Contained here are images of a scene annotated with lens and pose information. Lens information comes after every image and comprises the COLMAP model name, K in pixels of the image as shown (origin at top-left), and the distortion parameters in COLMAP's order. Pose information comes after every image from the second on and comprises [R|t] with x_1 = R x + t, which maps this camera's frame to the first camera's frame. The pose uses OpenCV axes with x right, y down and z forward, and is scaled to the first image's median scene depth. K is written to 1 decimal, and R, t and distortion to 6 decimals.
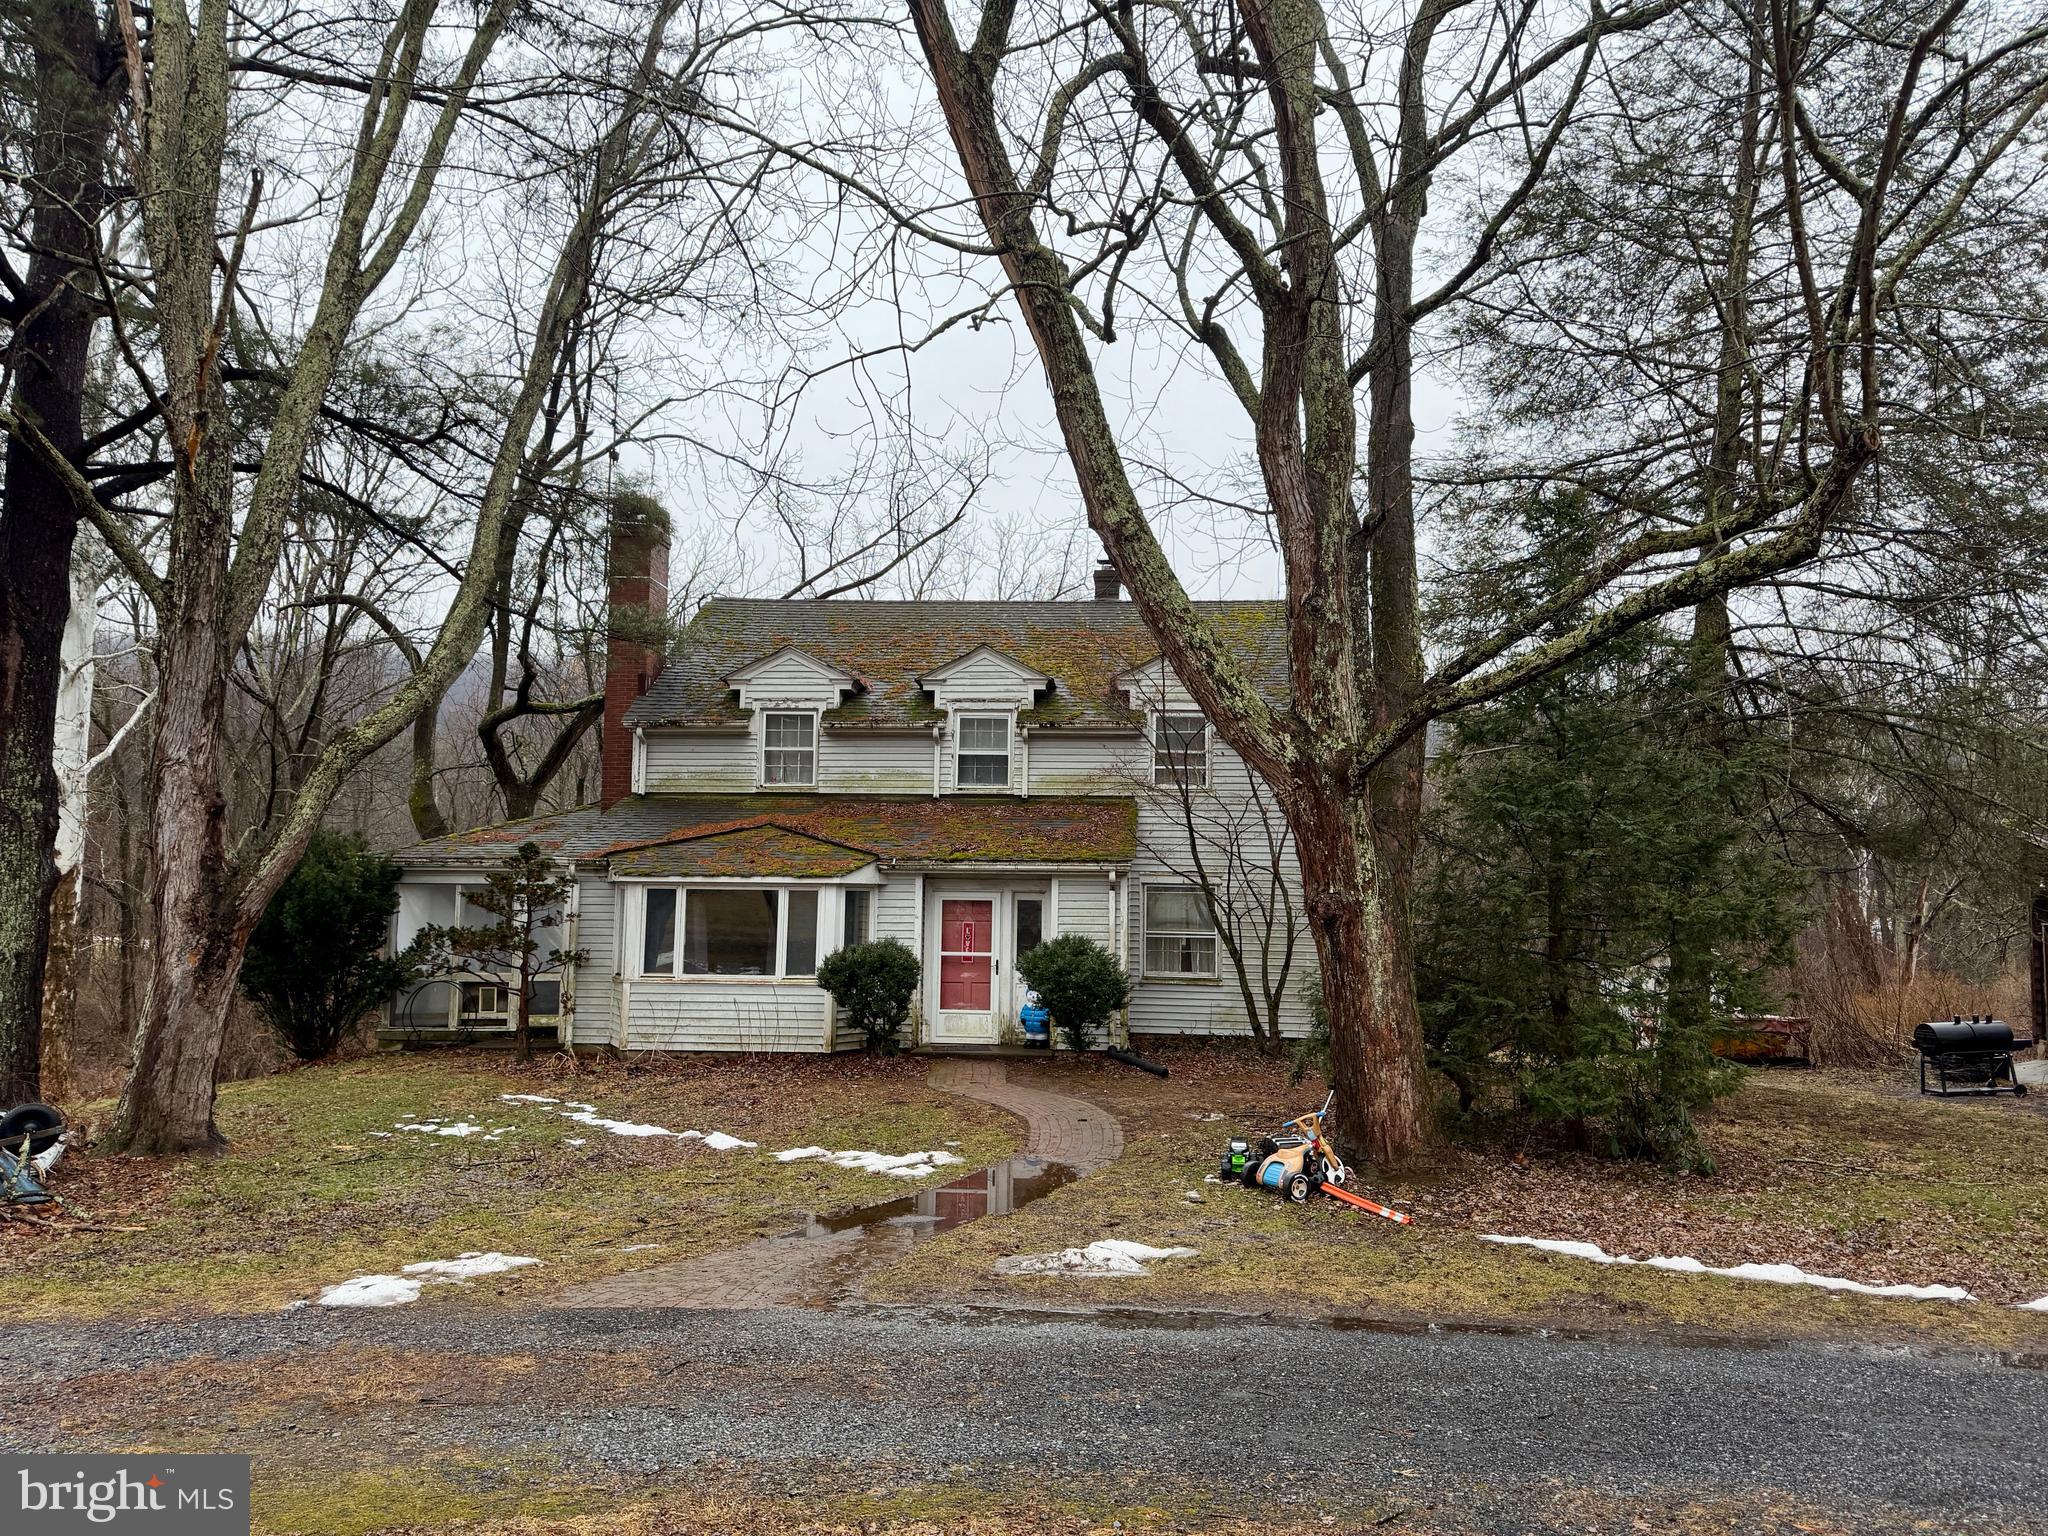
lens RADIAL K [[1408.4, 0, 1023.9], [0, 1408.4, 770.5], [0, 0, 1]] dist [-0.009635, -0.003275]
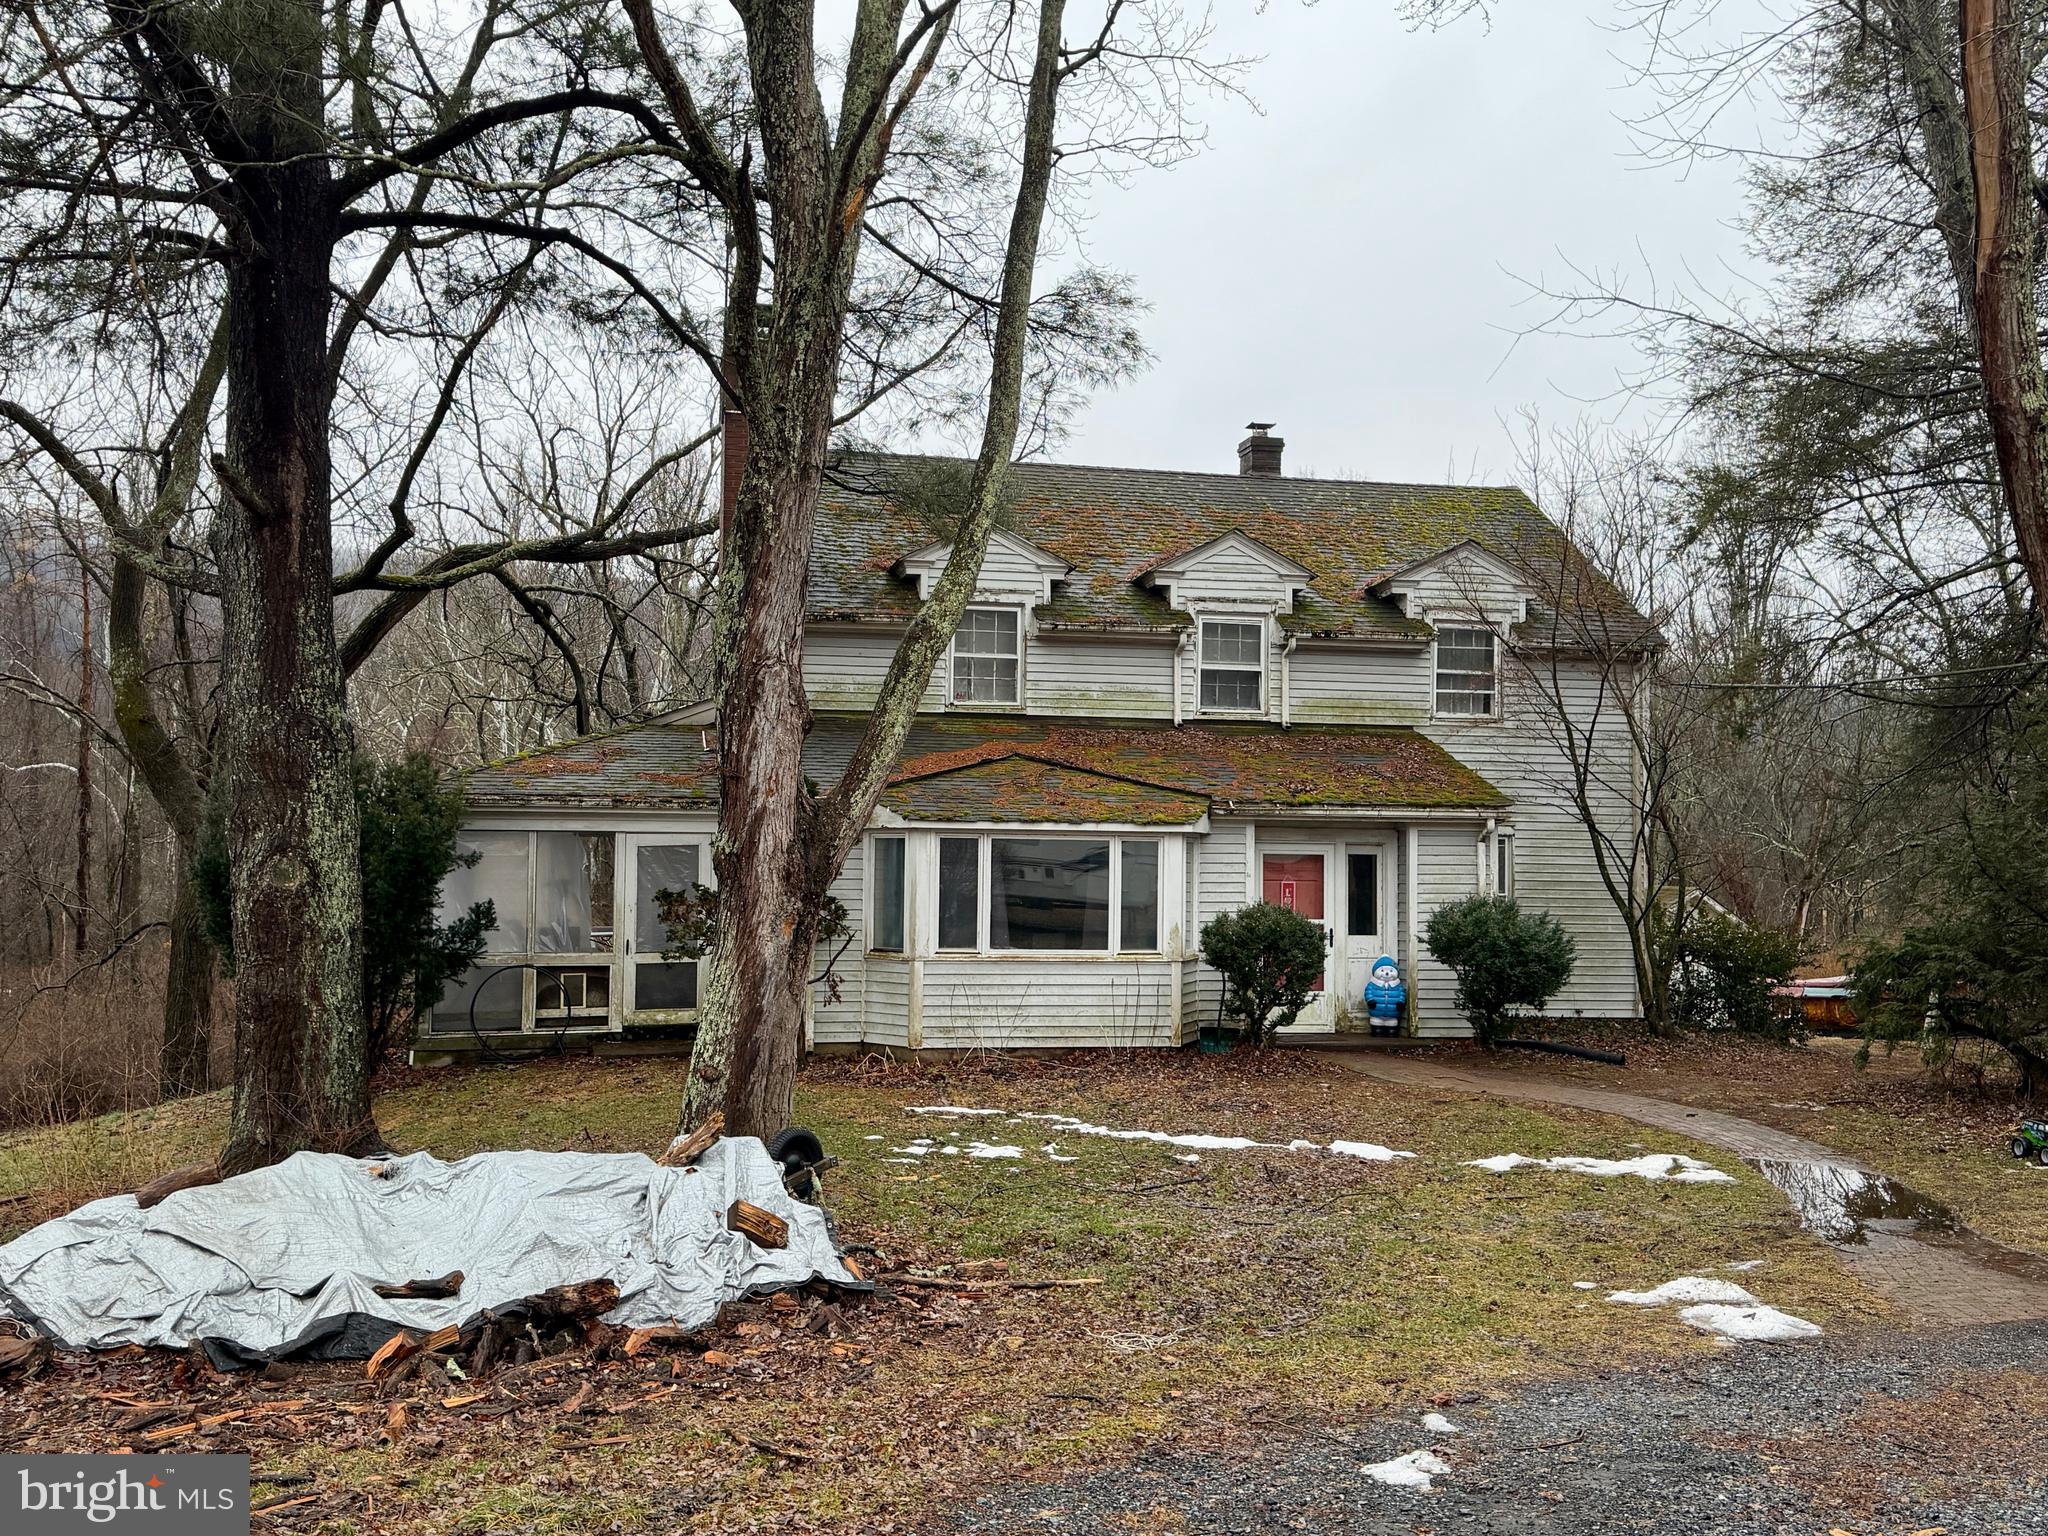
lens RADIAL K [[1953.1, 0, 1024.8], [0, 1953.1, 766.9], [0, 0, 1]] dist [0.061788, 0.000000]
pose [[0.969054, 0.013329, 0.246487, -0.416578], [-0.024356, 0.998831, 0.041743, 0.000107], [-0.245643, -0.046455, 0.968247, -0.030502]]
